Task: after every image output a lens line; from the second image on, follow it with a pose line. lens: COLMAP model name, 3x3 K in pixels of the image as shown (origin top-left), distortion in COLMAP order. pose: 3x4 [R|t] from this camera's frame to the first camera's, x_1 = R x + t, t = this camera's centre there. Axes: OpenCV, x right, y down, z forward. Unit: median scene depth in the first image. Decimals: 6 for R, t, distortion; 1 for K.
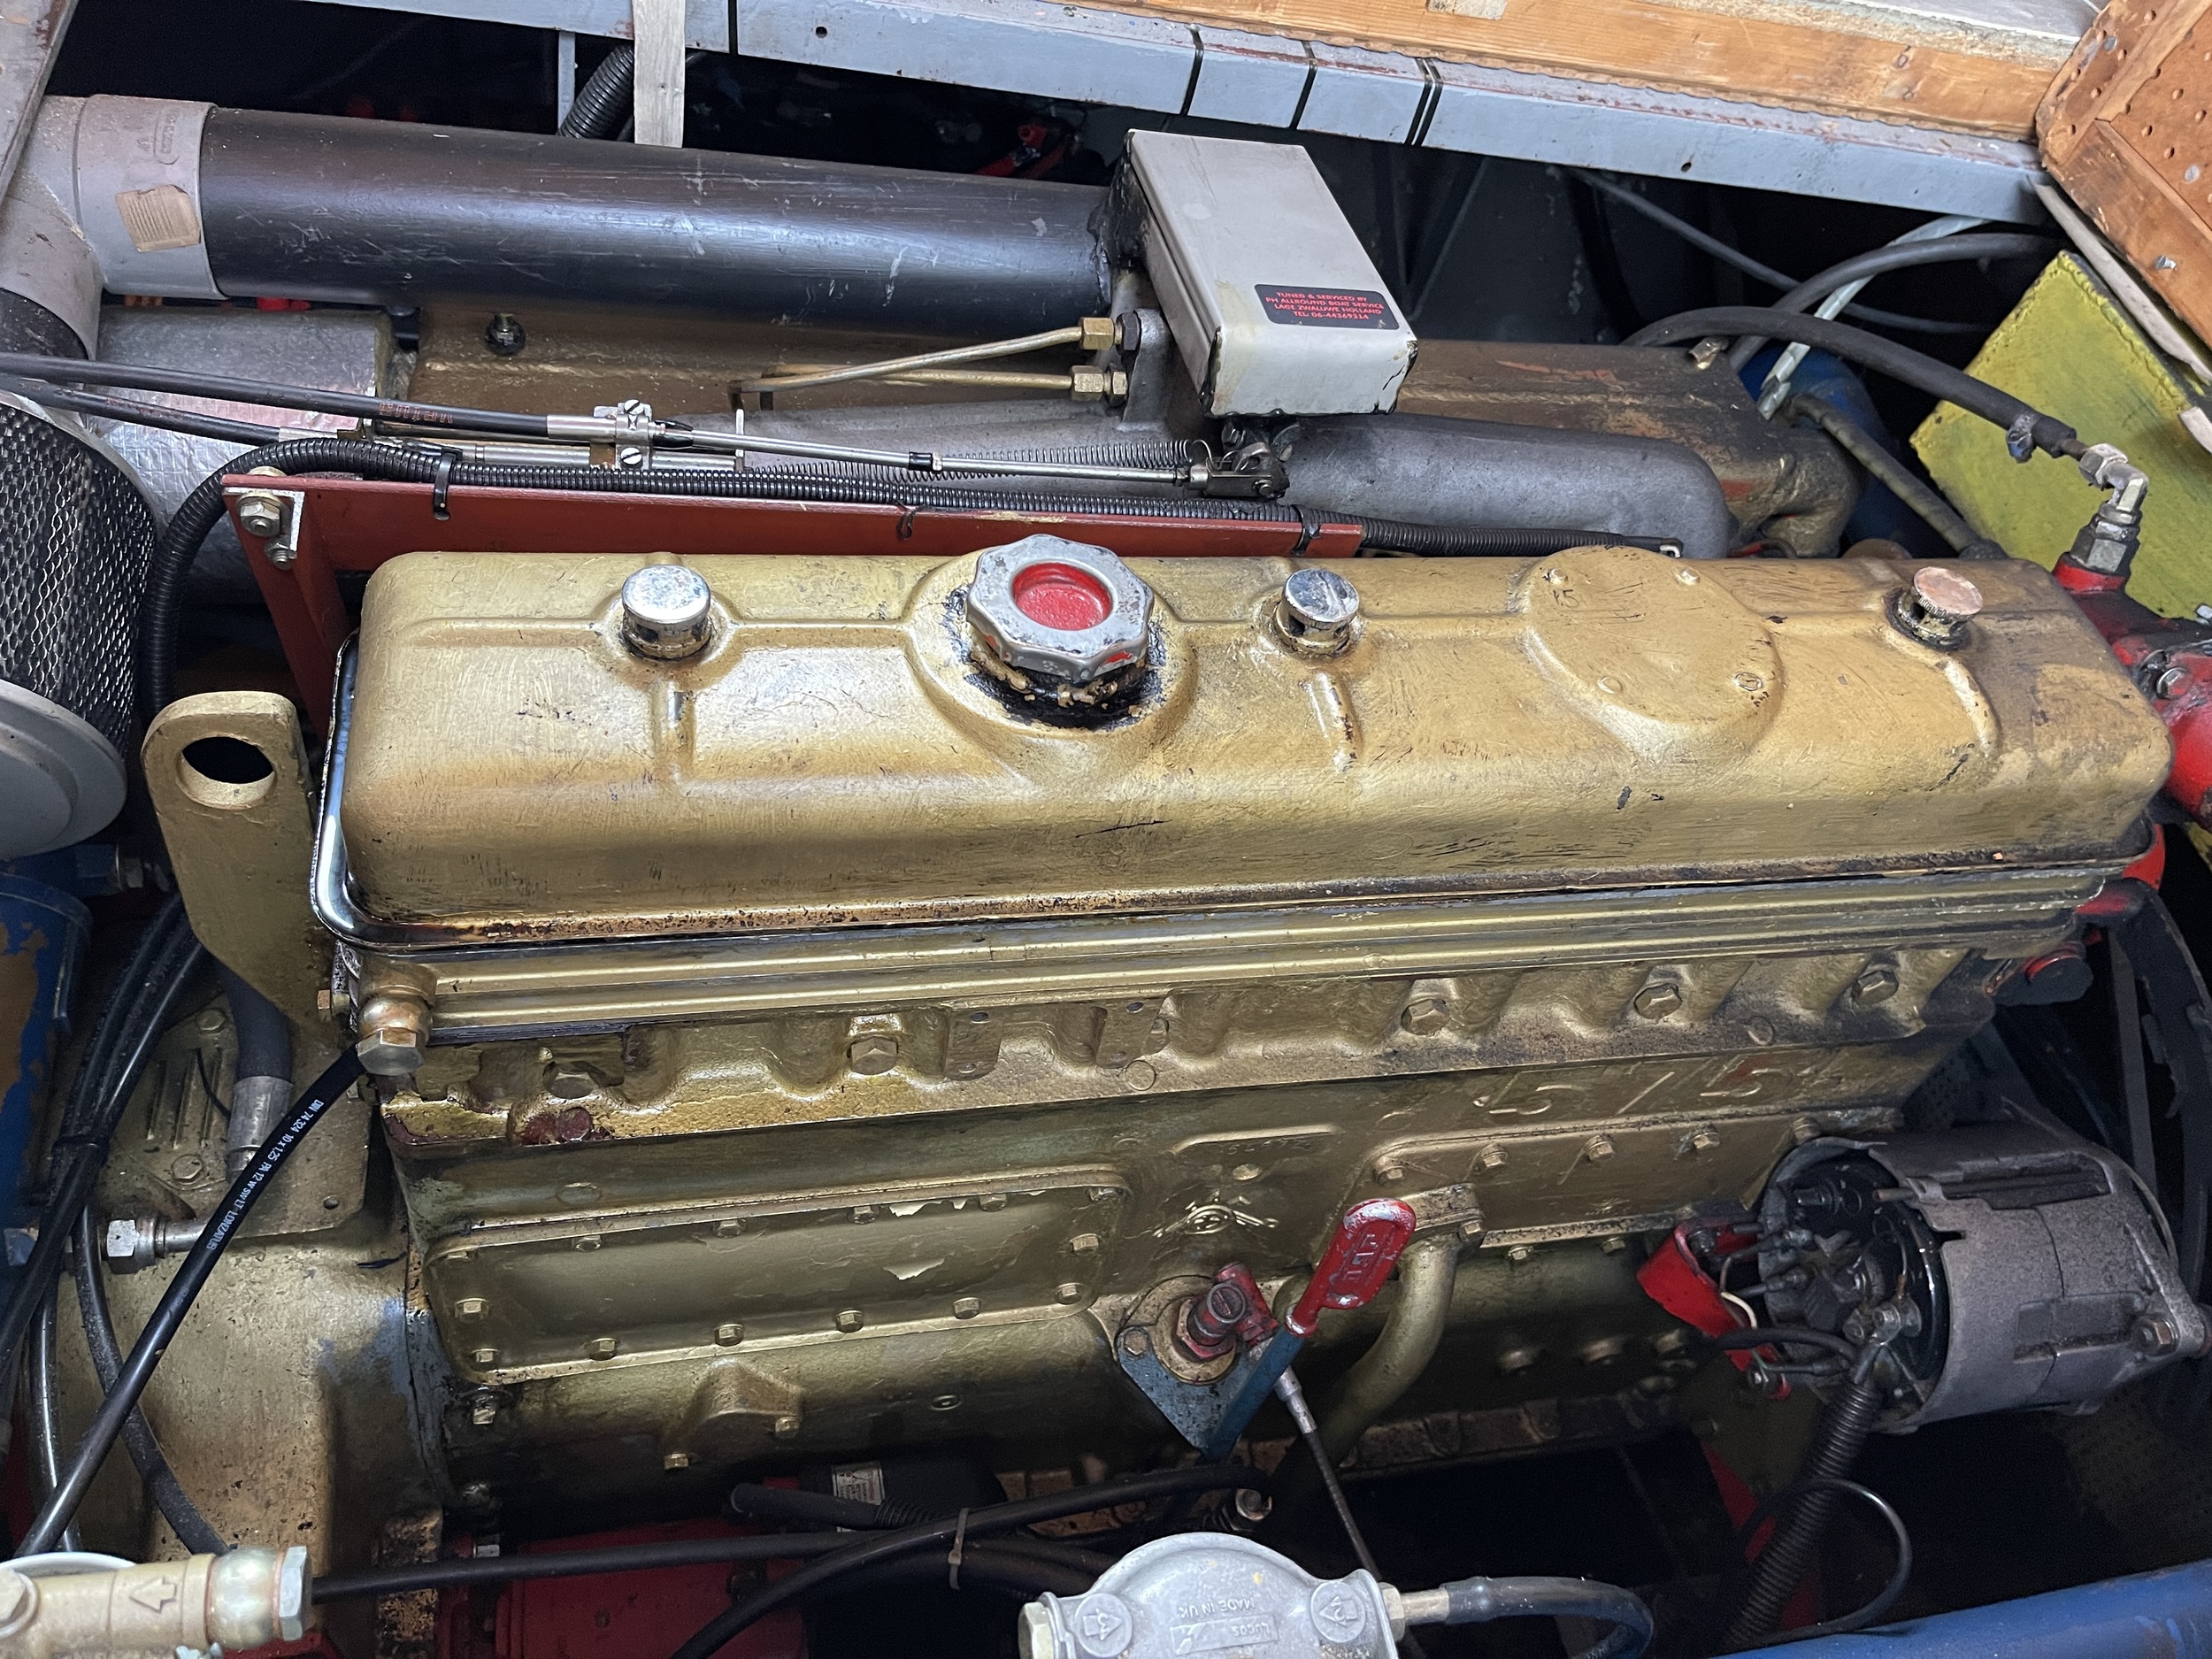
lens RADIAL K [[1662.3, 0, 1106.0], [0, 1662.3, 829.5], [0, 0, 1]] dist [0.024846, -0.056840]
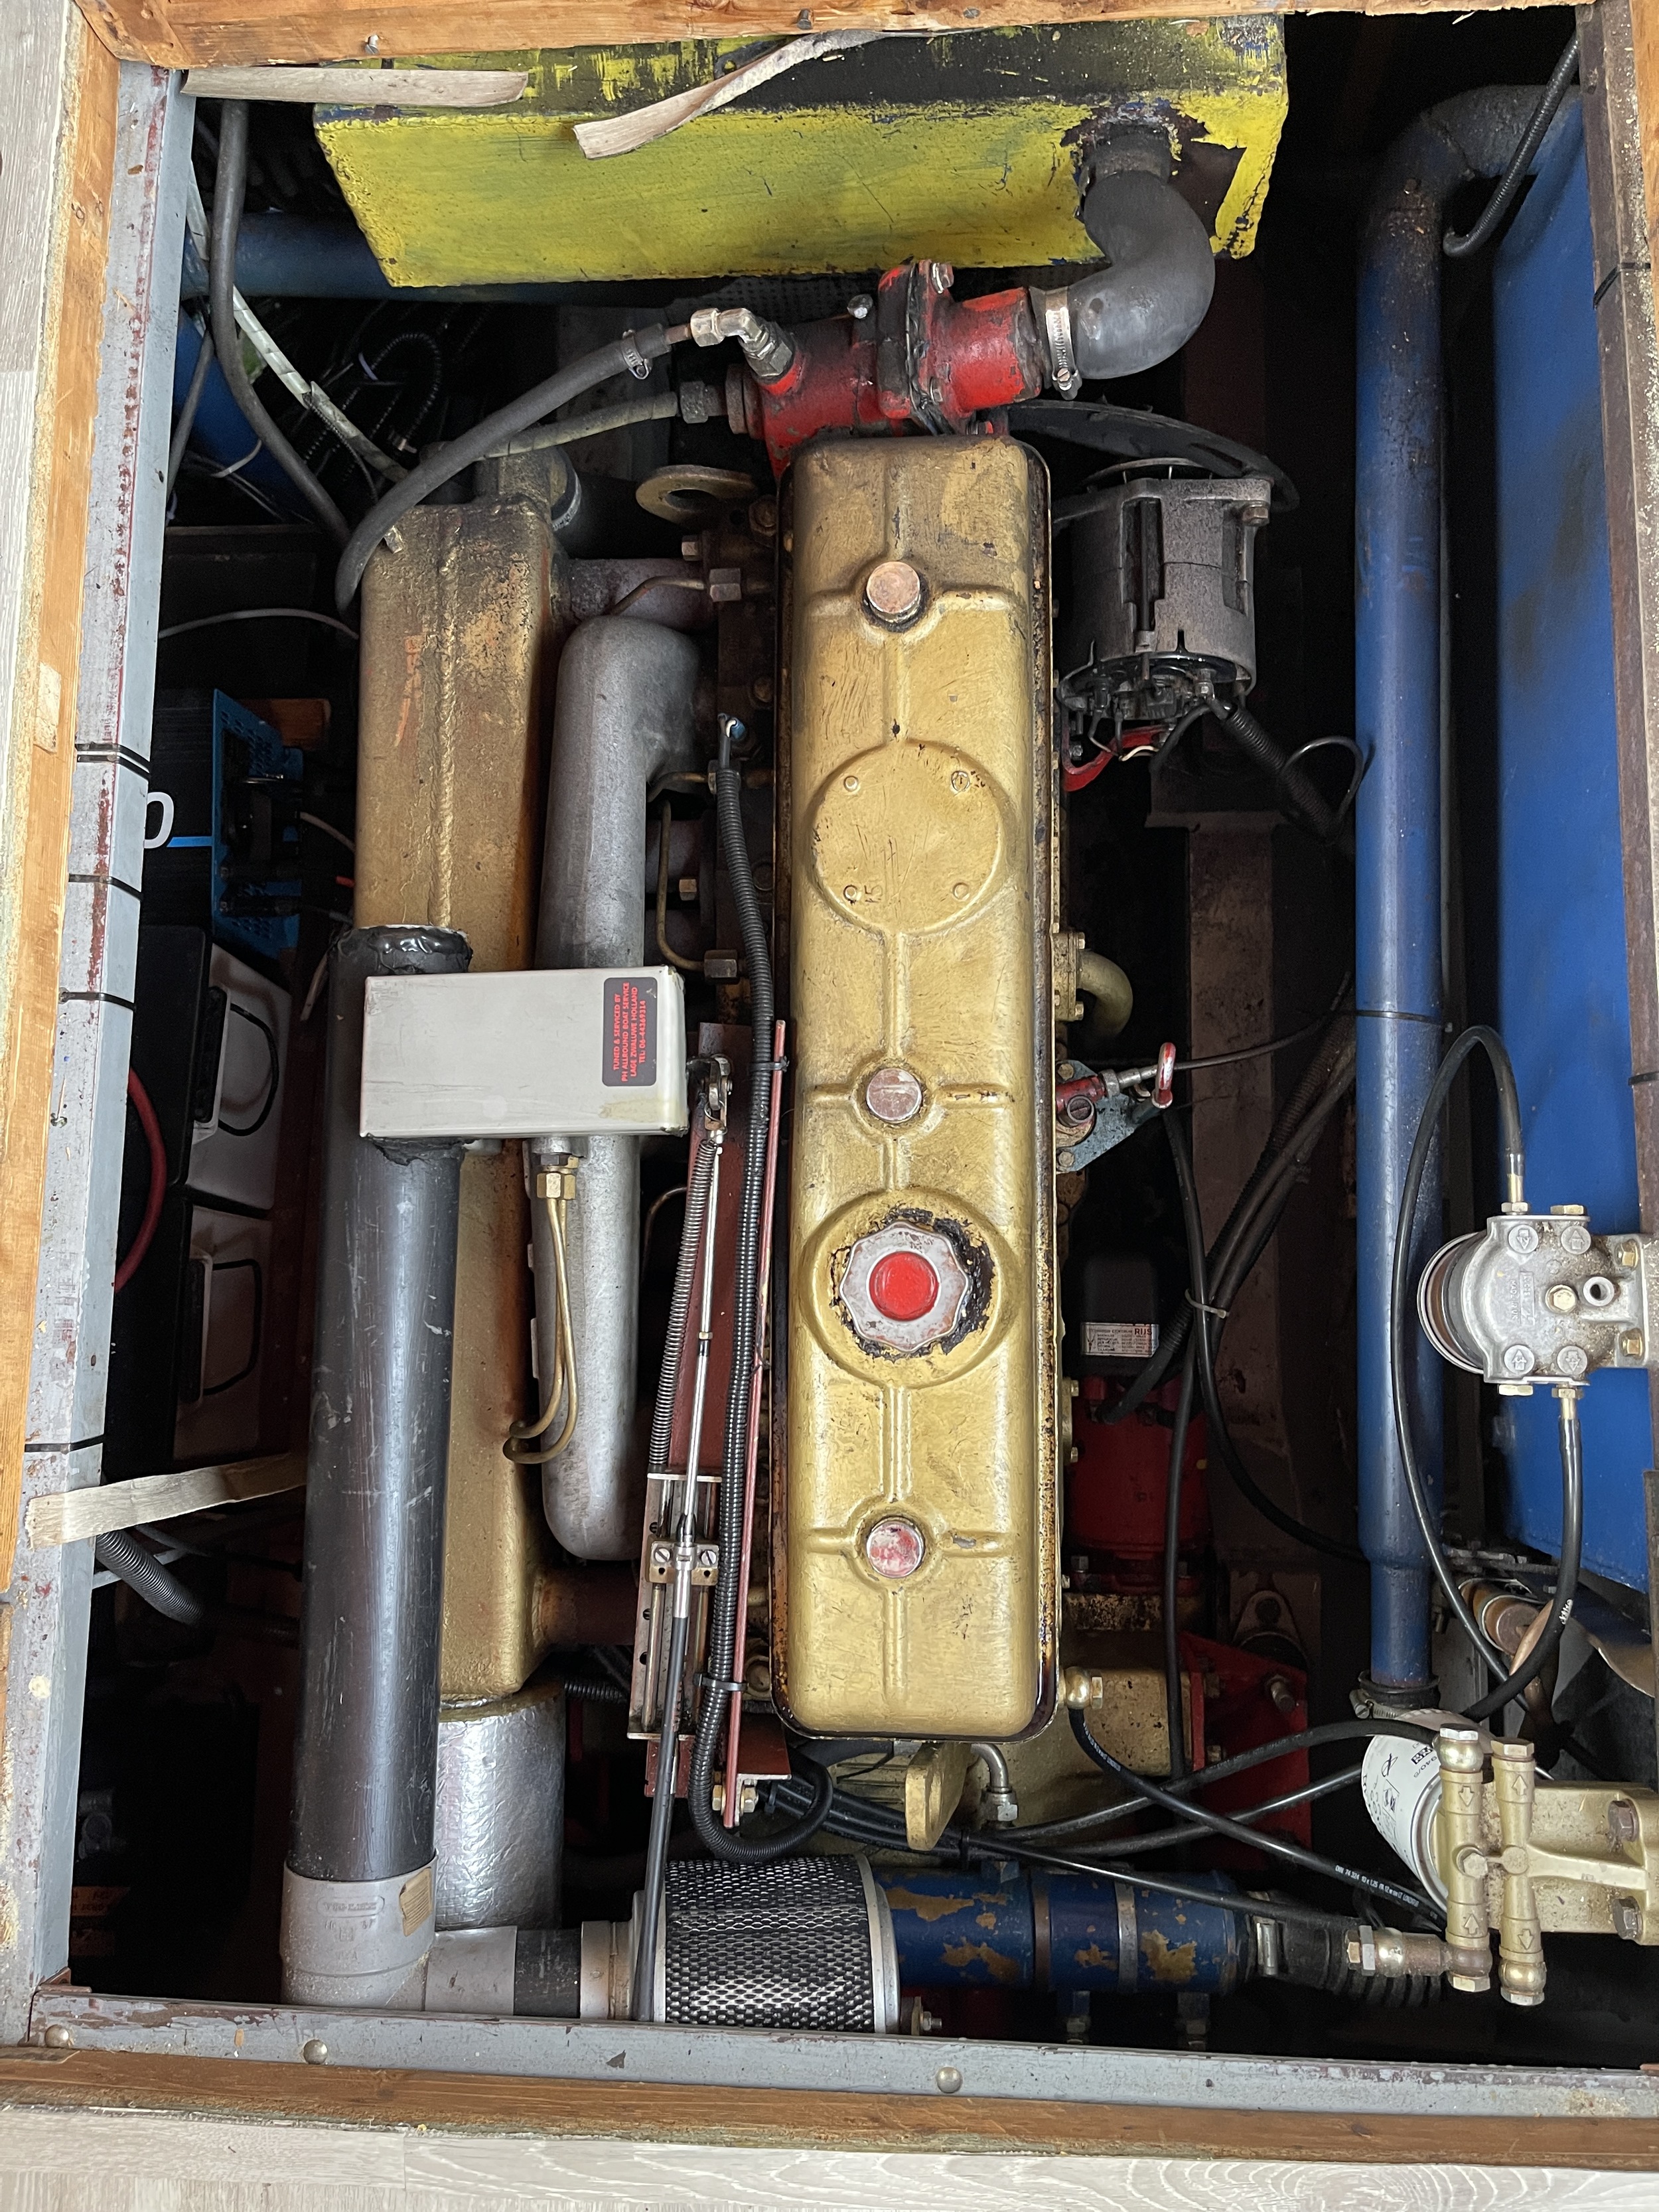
lens RADIAL K [[1662.2, 0, 829.5], [0, 1662.2, 1106.0], [0, 0, 1]] dist [0.024846, -0.056840]
pose [[0.170944, -0.979389, -0.107588, 0.236928], [0.832375, 0.085126, 0.547636, -0.866722], [-0.527190, -0.183169, 0.829771, -0.139393]]
